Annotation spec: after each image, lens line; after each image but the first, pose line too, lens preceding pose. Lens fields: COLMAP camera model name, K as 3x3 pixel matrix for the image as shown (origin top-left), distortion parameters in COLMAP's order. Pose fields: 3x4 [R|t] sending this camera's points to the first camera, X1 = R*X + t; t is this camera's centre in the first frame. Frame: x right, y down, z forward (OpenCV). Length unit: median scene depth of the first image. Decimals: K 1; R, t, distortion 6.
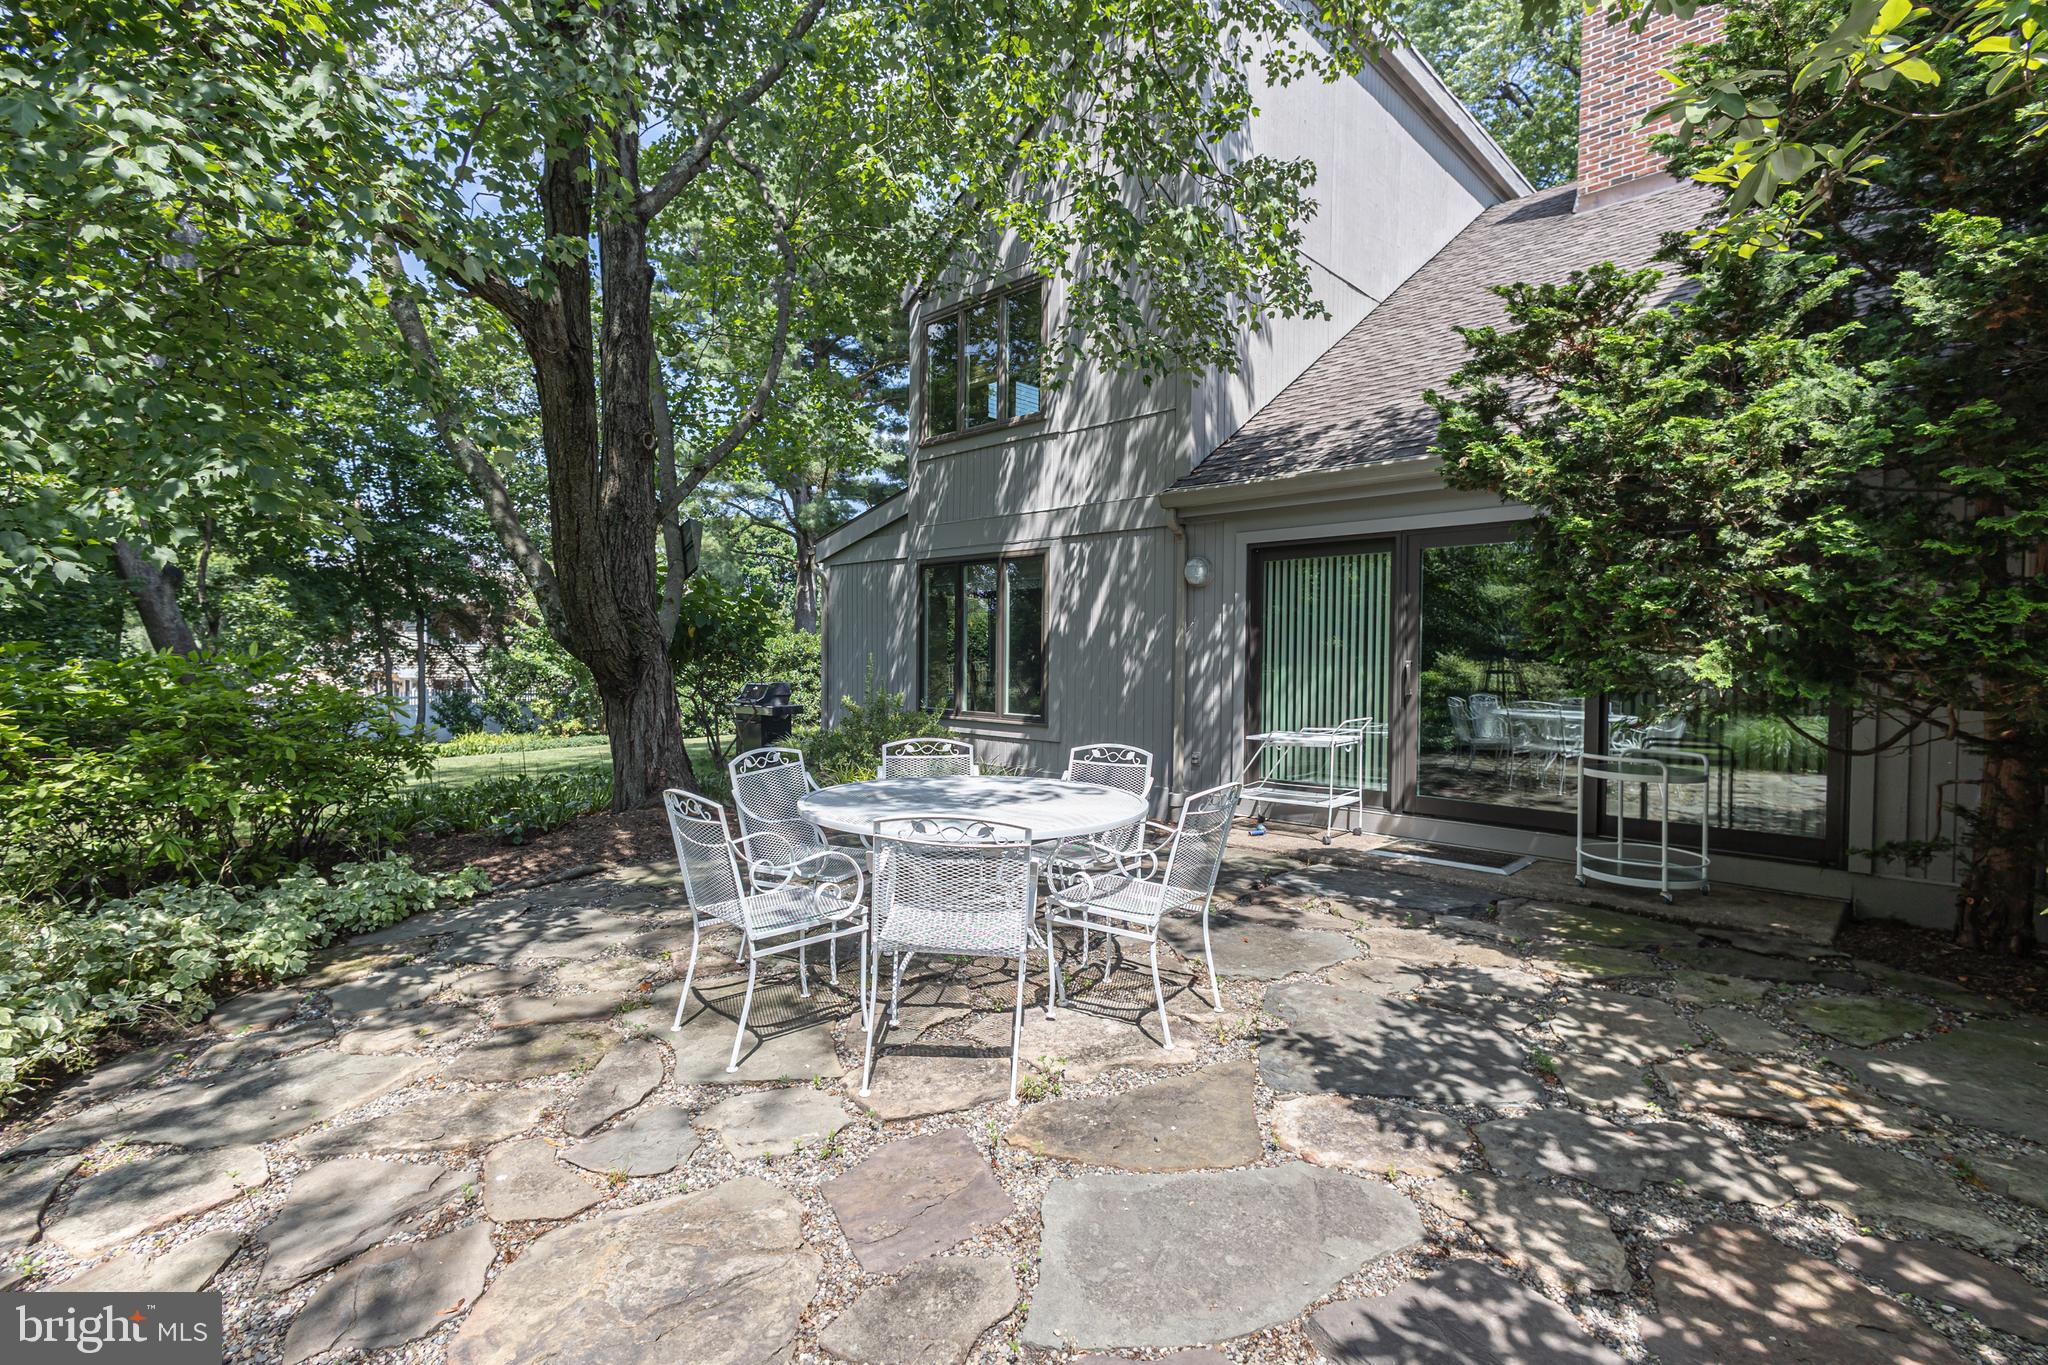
lens RADIAL K [[935.9, 0, 1008.6], [0, 935.9, 686.5], [0, 0, 1]] dist [0.011336, -0.003415]
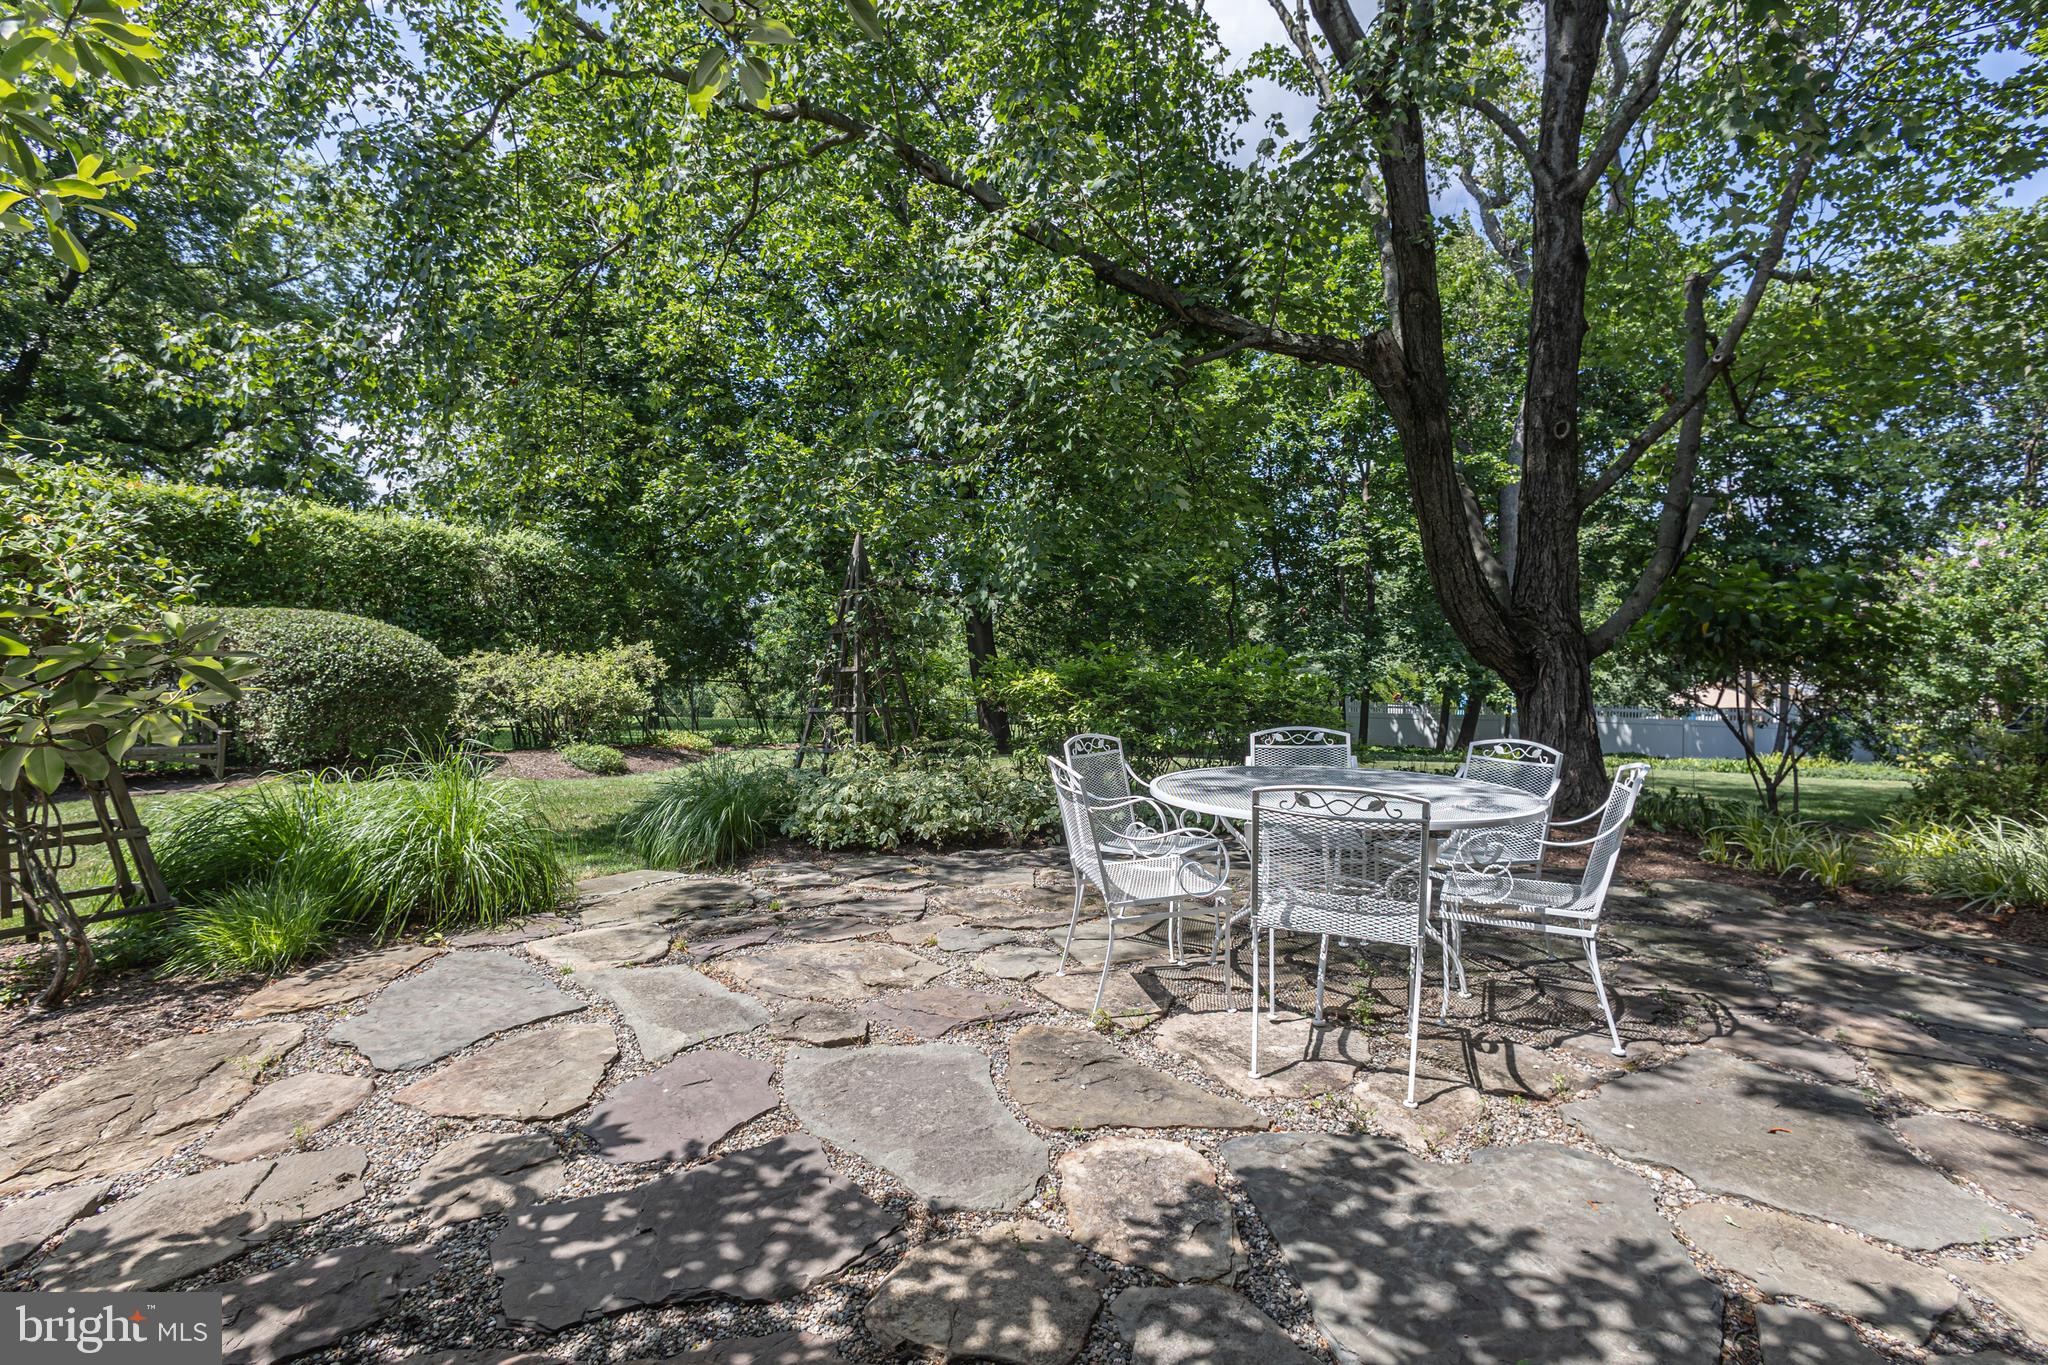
lens RADIAL K [[935.9, 0, 1025.0], [0, 935.9, 671.5], [0, 0, 1]] dist [0.011336, -0.003415]
pose [[0.219429, 0.005901, -0.975611, 0.977195], [-0.042691, 0.999082, -0.003559, 0.026107], [0.974694, 0.042431, 0.219479, 0.596020]]
